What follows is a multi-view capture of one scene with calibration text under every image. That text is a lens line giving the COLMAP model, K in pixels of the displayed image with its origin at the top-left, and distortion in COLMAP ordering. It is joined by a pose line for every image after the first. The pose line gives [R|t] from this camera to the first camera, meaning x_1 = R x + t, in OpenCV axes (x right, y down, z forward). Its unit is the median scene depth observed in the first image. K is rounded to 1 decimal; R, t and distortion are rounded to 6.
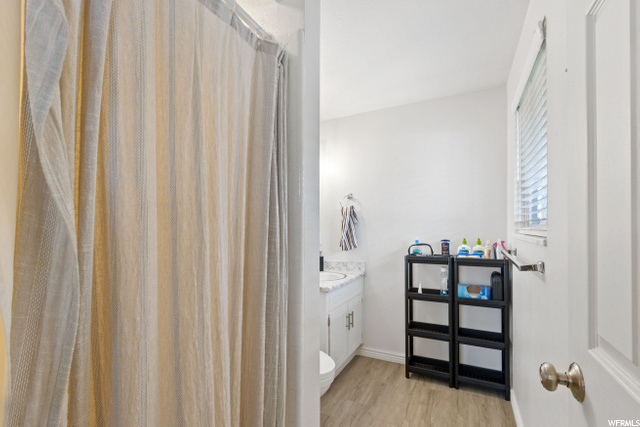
lens RADIAL K [[294.9, 0, 322.9], [0, 294.9, 218.7], [0, 0, 1]] dist [-0.001681, -0.000346]
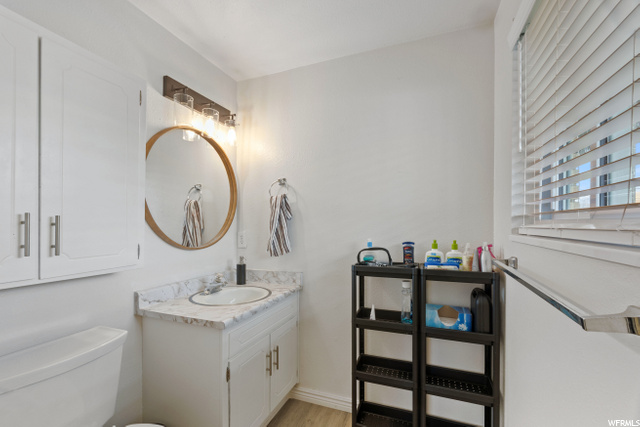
lens RADIAL K [[285.2, 0, 319.3], [0, 285.2, 215.5], [0, 0, 1]] dist [-0.002596, -0.000374]
pose [[0.996072, 0.007464, 0.088229, 0.142133], [-0.007129, 0.999966, -0.004110, 0.012215], [-0.088257, 0.003464, 0.996092, 0.339166]]
